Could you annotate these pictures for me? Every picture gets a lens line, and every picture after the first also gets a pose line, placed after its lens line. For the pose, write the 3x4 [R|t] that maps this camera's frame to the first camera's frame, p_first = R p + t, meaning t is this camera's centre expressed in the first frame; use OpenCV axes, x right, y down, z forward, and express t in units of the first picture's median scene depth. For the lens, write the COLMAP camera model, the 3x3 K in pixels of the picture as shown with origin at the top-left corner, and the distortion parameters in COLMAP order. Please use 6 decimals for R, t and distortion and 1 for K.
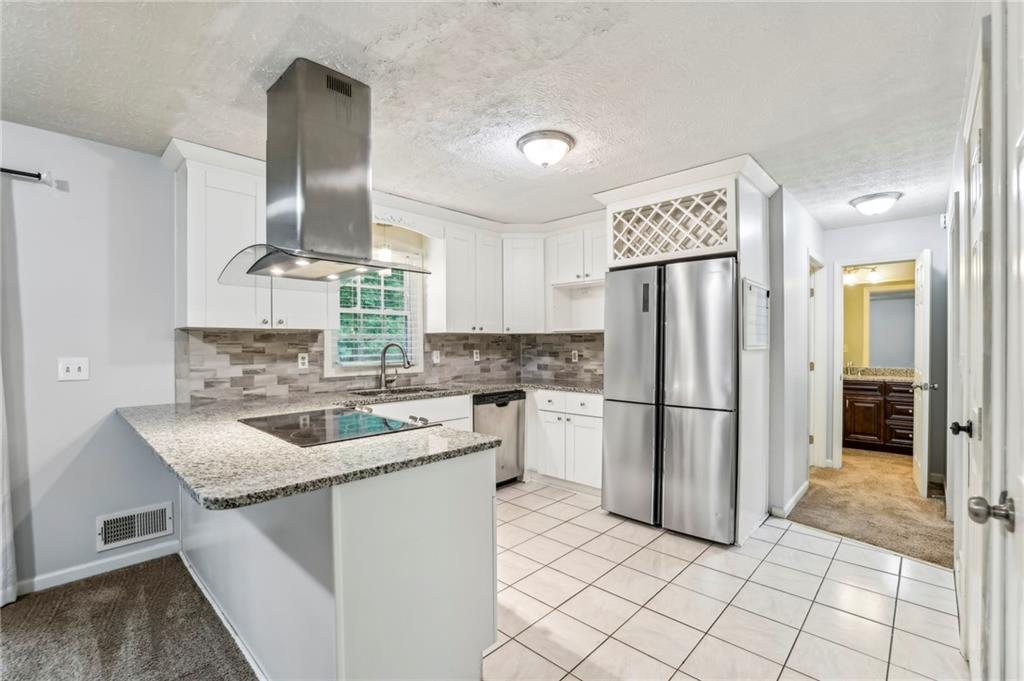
lens RADIAL K [[446.8, 0, 505.8], [0, 446.8, 347.2], [0, 0, 1]] dist [-0.043674, 0.008661]
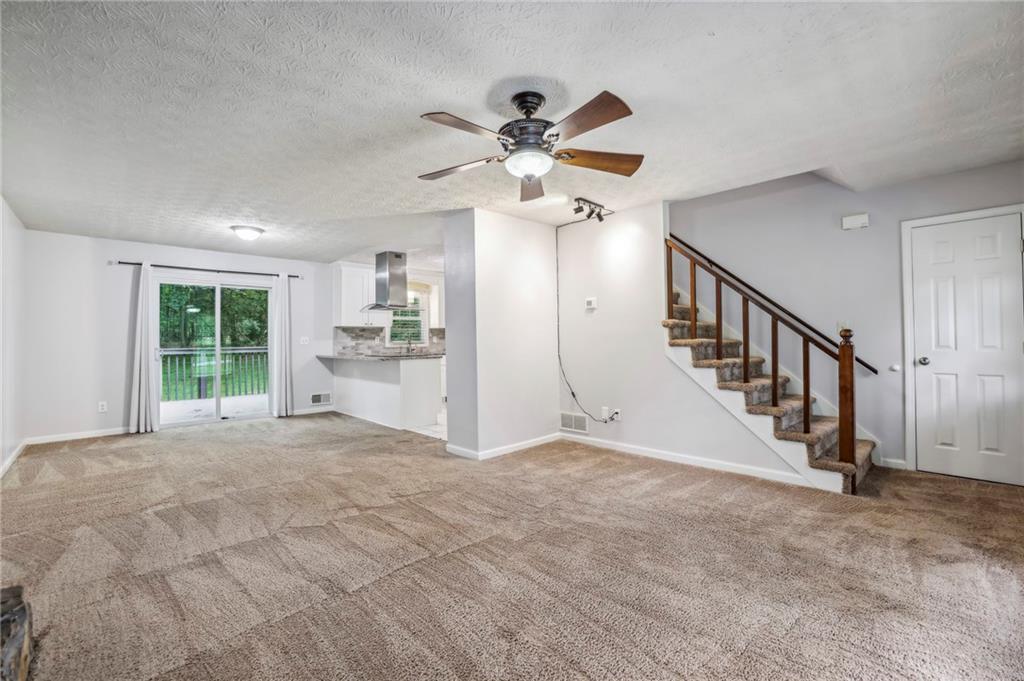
lens RADIAL K [[446.8, 0, 517.2], [0, 446.8, 348.4], [0, 0, 1]] dist [-0.043674, 0.008661]
pose [[0.999353, -0.000899, -0.035953, 0.363547], [0.001359, 0.999918, 0.012772, 0.044458], [0.035939, -0.012813, 0.999272, -1.296633]]
